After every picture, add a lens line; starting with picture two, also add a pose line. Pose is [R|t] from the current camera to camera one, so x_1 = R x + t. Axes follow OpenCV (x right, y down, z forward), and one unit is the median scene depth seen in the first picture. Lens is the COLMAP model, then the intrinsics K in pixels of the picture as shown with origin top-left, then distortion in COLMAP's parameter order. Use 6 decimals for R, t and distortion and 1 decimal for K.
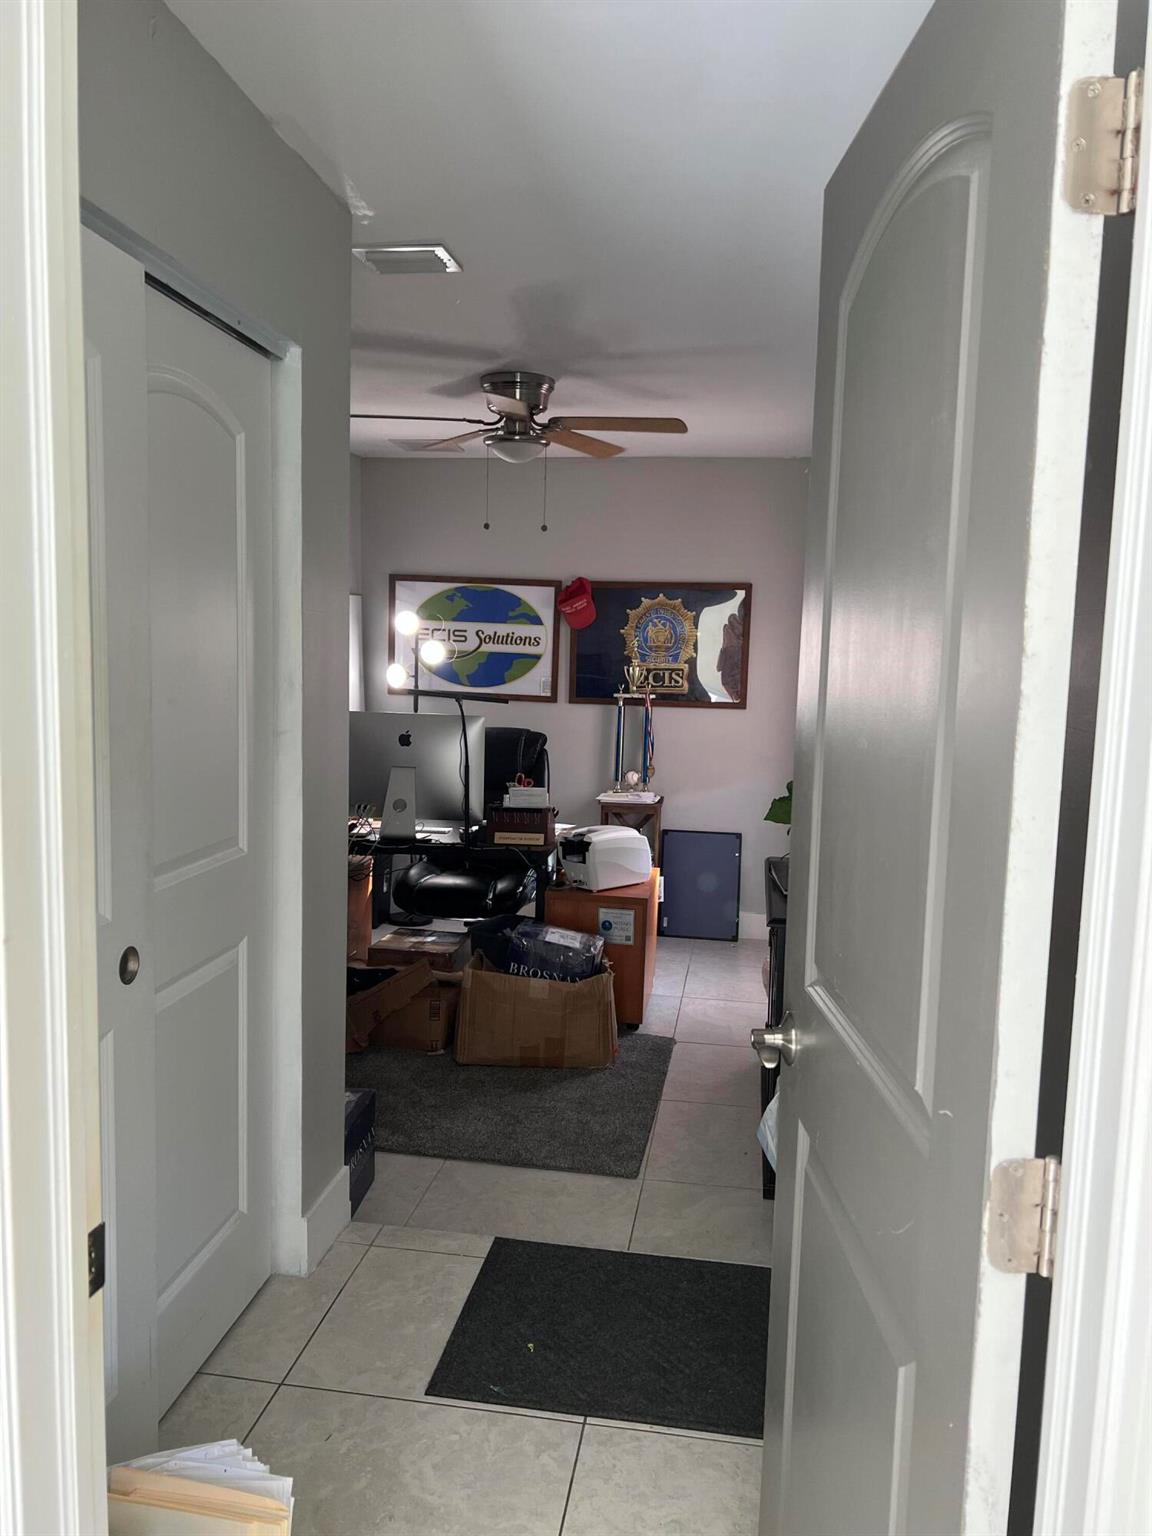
lens RADIAL K [[1152.4, 0, 571.8], [0, 1152.4, 768.8], [0, 0, 1]] dist [0.071096, -0.094081]
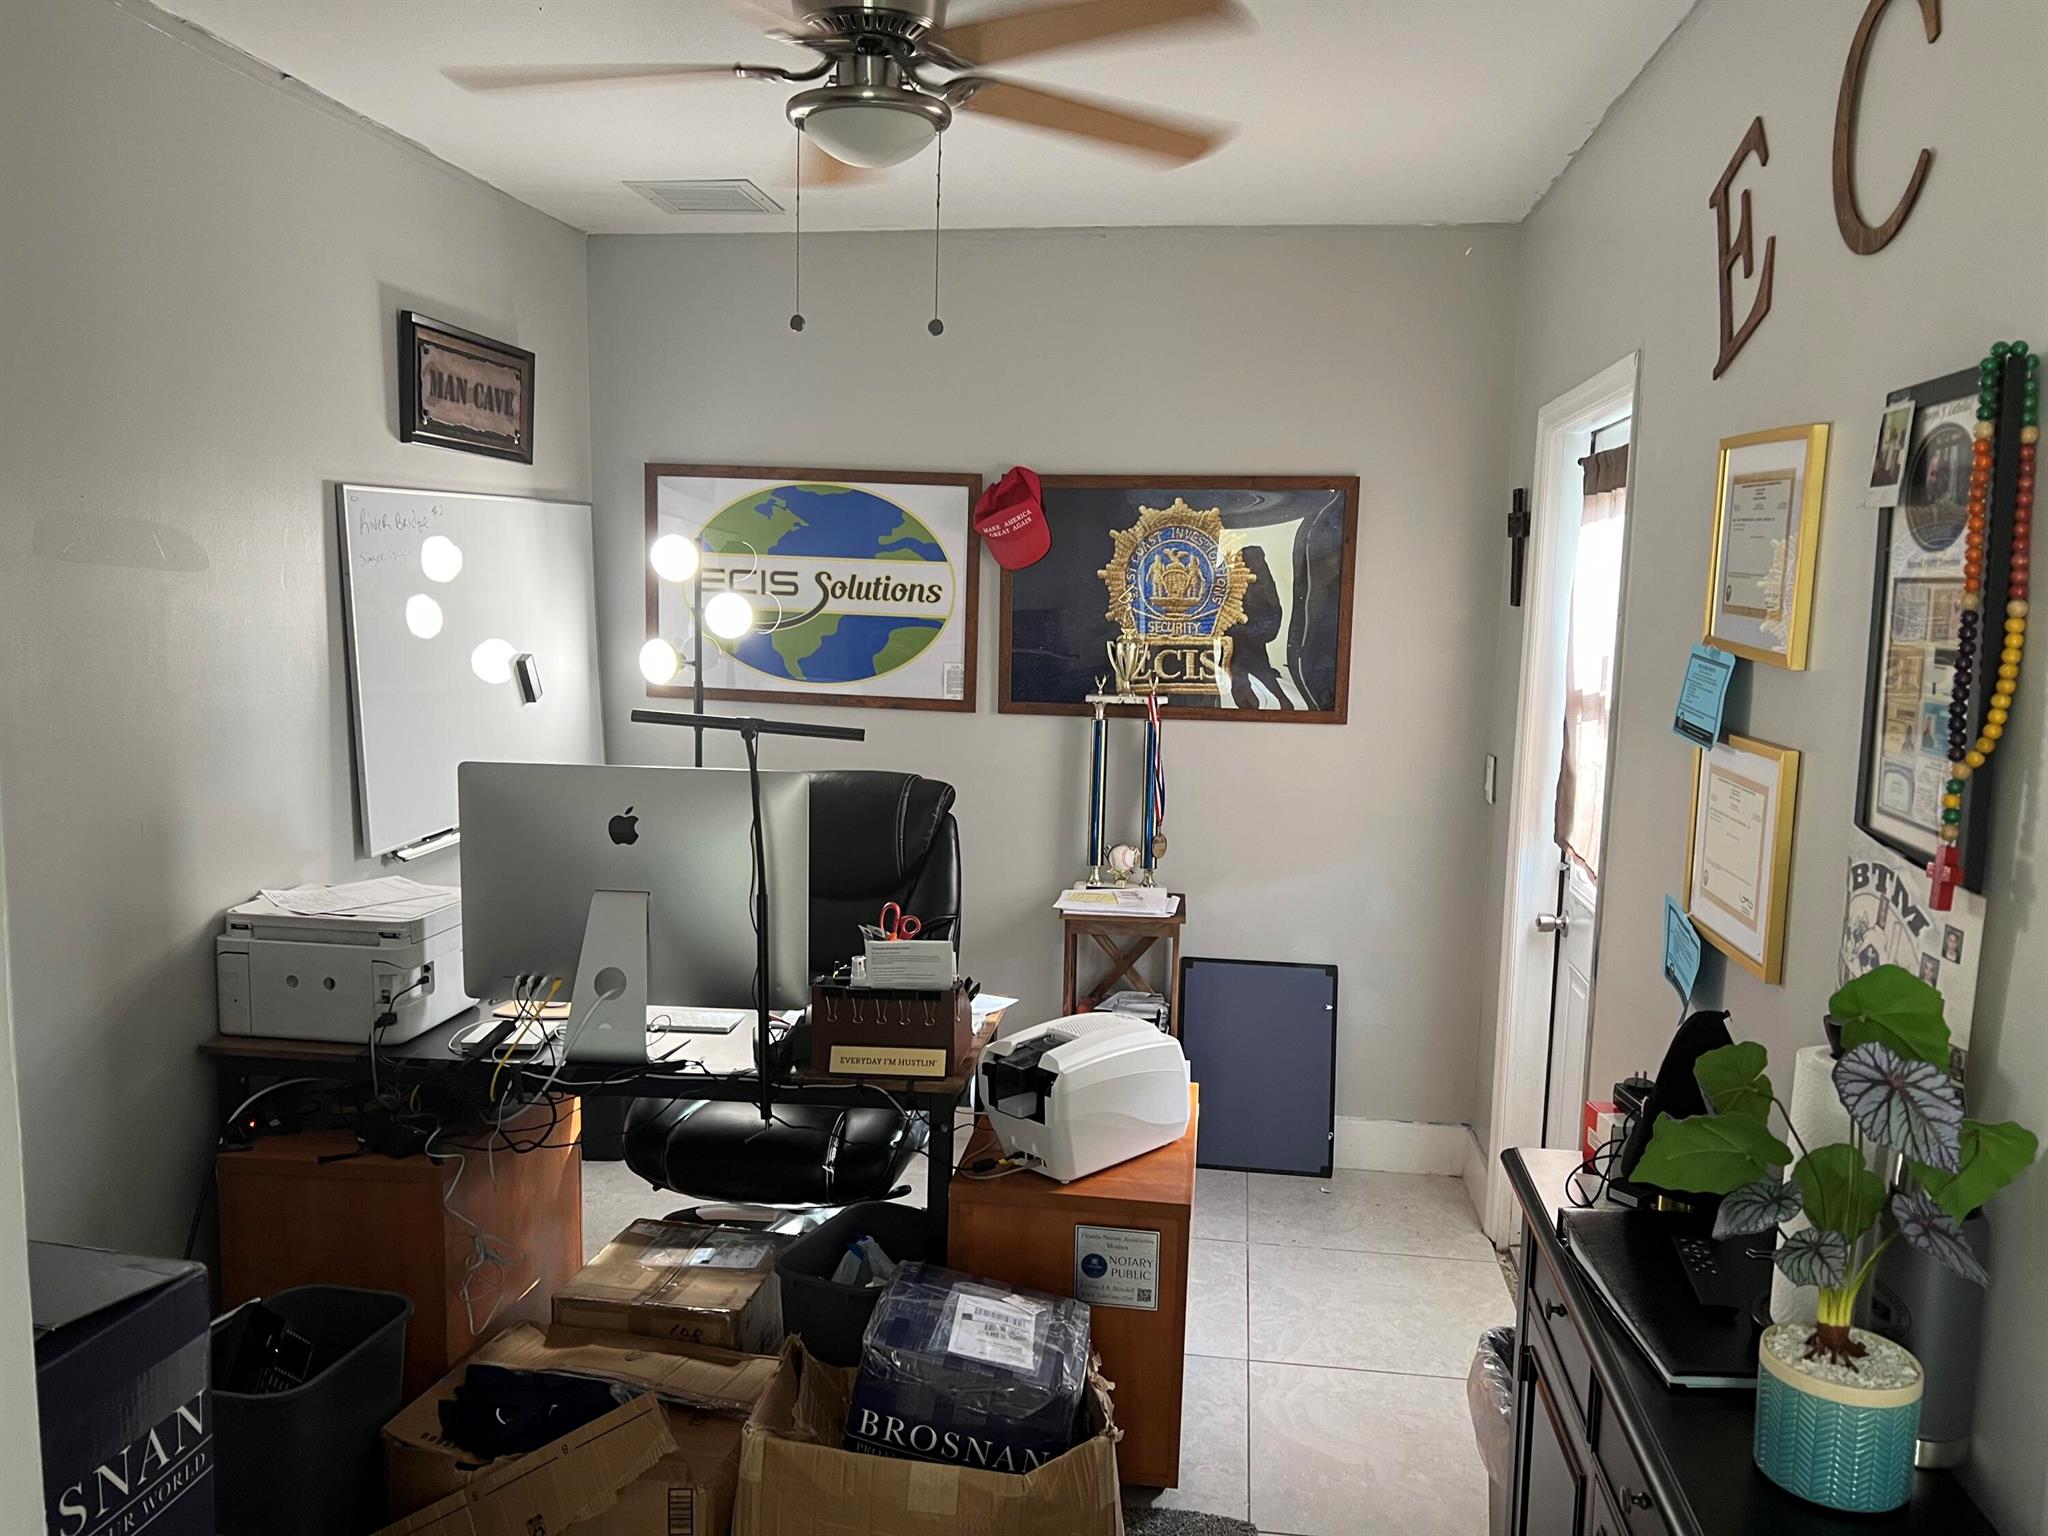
lens RADIAL K [[1536.6, 0, 1030.4], [0, 1536.6, 769.5], [0, 0, 1]] dist [0.071096, -0.094081]
pose [[0.999742, -0.008581, 0.021043, -0.002964], [0.008322, 0.999889, 0.012353, -0.041875], [-0.021147, -0.012175, 0.999702, 0.327311]]
